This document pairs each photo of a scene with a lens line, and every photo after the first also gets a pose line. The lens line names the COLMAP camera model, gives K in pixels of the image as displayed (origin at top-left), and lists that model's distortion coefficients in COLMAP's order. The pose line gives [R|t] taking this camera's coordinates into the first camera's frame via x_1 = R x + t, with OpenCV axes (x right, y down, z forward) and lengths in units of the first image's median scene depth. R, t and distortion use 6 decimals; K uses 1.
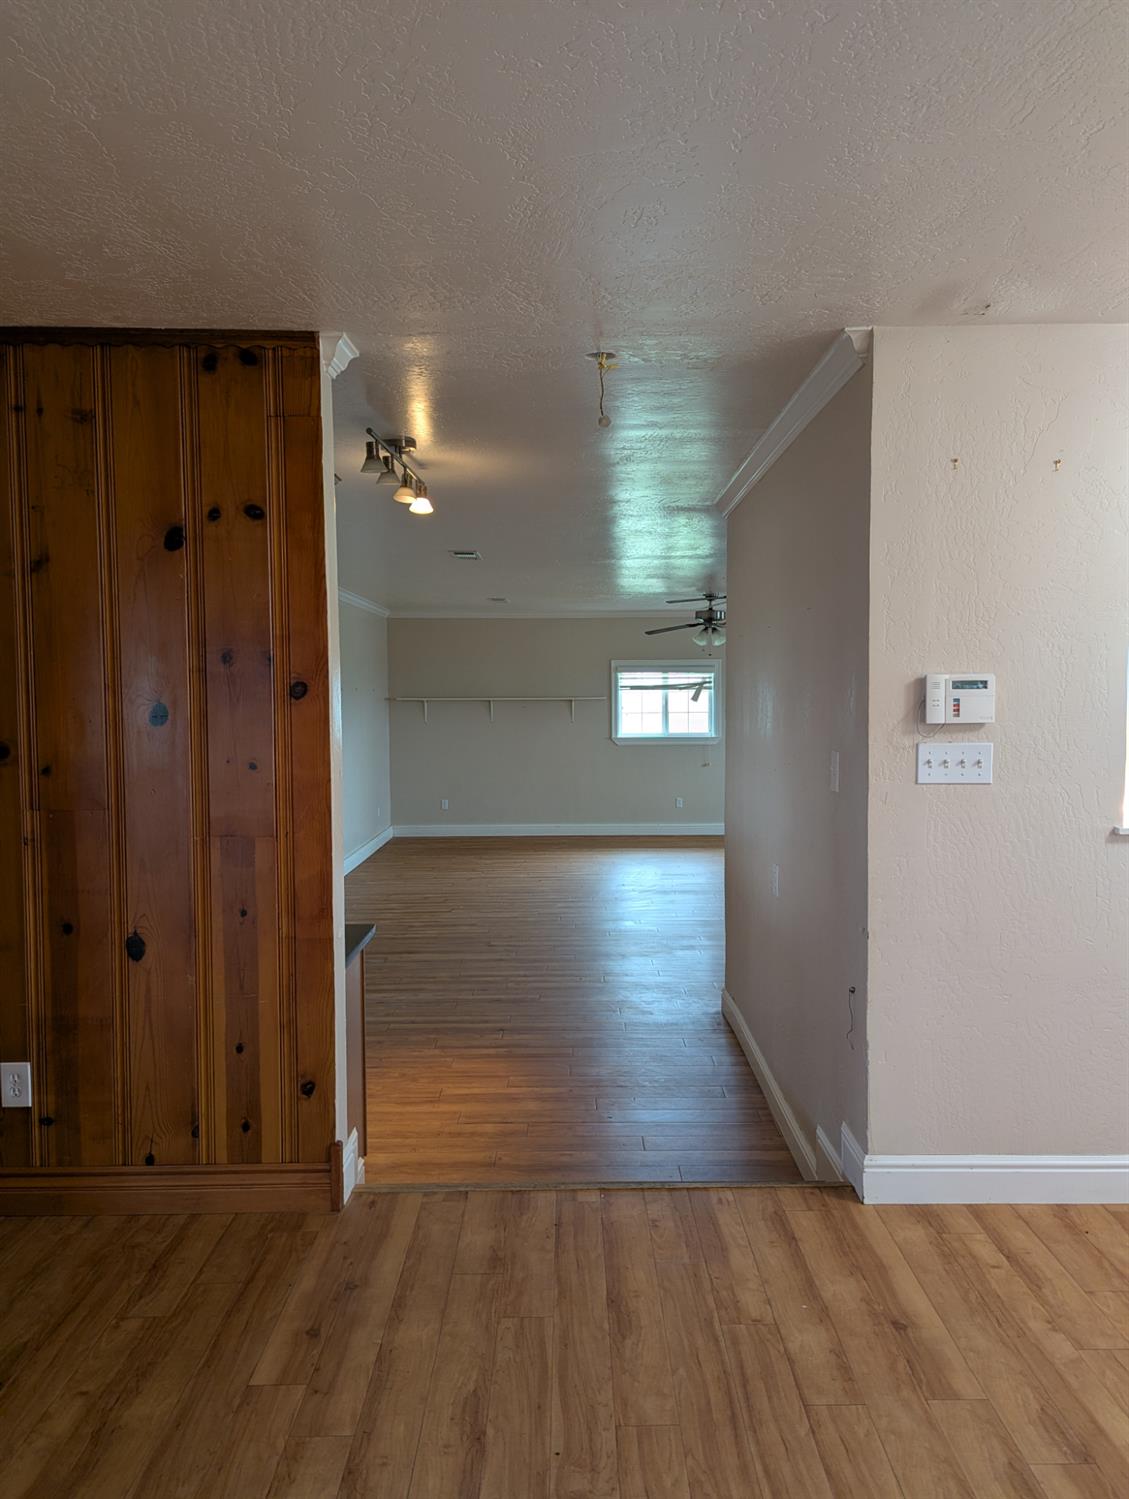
lens RADIAL K [[1046.4, 0, 576.2], [0, 1046.4, 746.6], [0, 0, 1]] dist [0.052981, -0.048599]
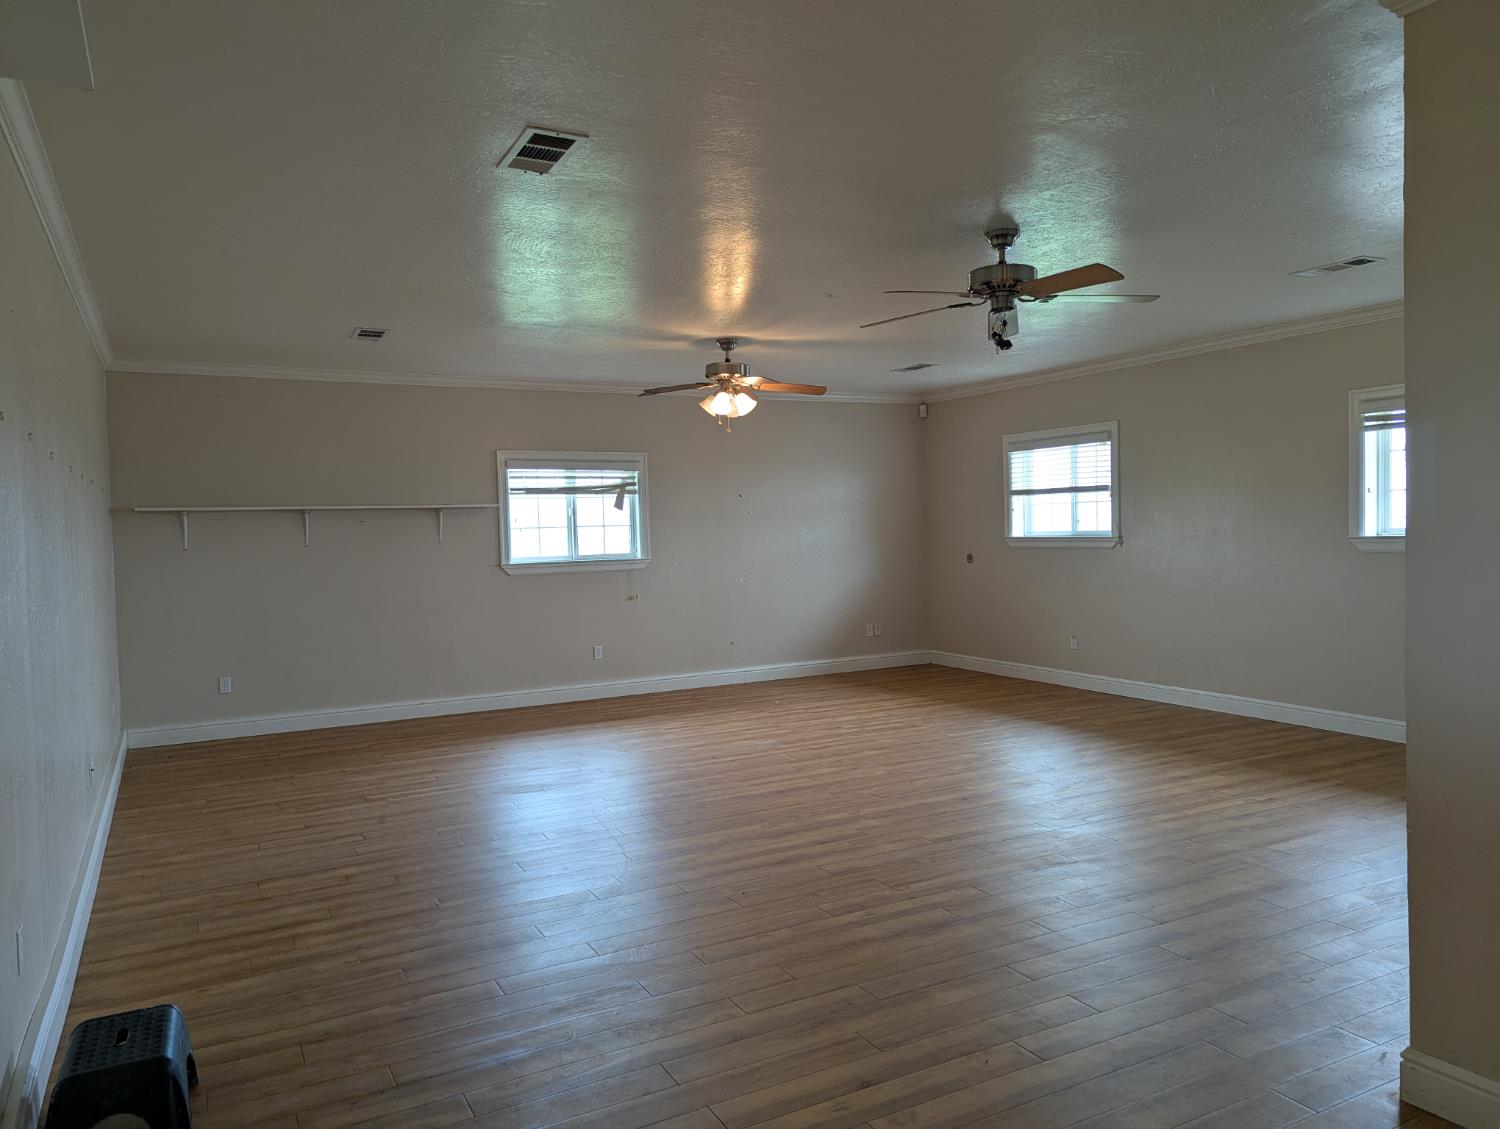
lens RADIAL K [[1047.1, 0, 746.8], [0, 1047.1, 561.5], [0, 0, 1]] dist [0.052981, -0.048599]
pose [[0.887550, -0.030737, 0.459685, -0.137553], [0.037780, 0.999267, -0.006130, -0.000219], [-0.459160, 0.022807, 0.888061, 0.320234]]
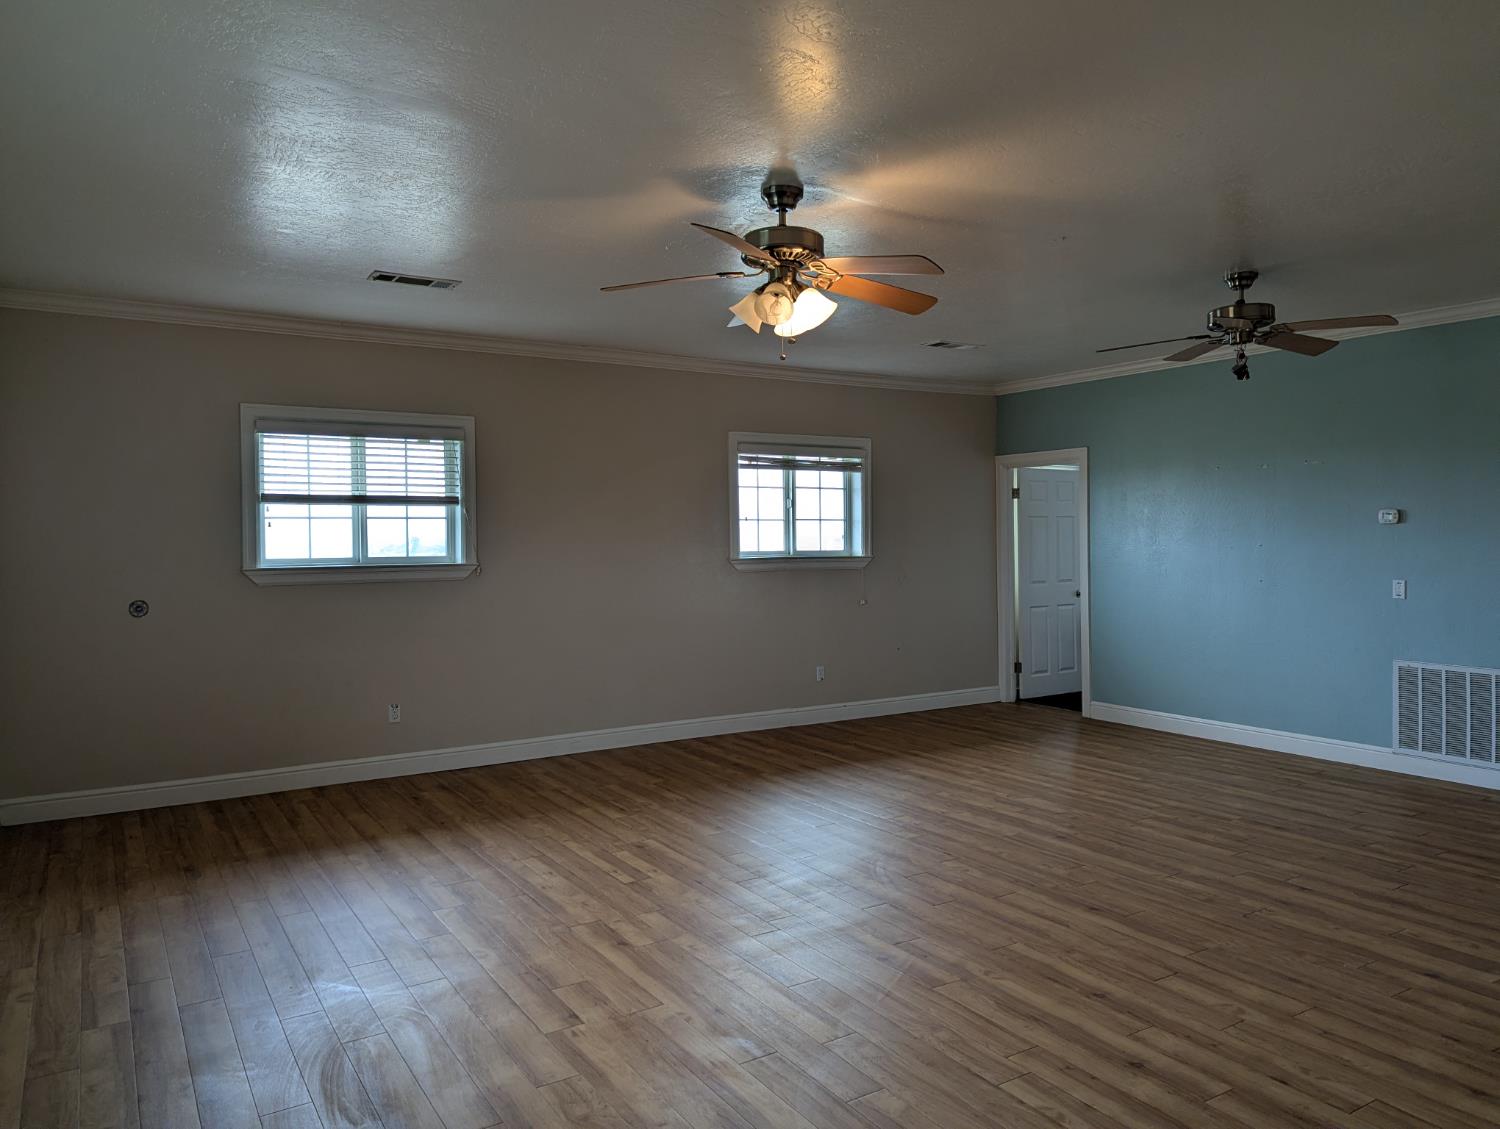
lens RADIAL K [[1047.1, 0, 745.5], [0, 1047.1, 562.1], [0, 0, 1]] dist [0.052981, -0.048599]
pose [[-0.513887, -0.010081, 0.857799, -0.144132], [0.047714, 0.998047, 0.040313, -0.053170], [-0.856530, 0.061645, -0.512402, 1.593362]]
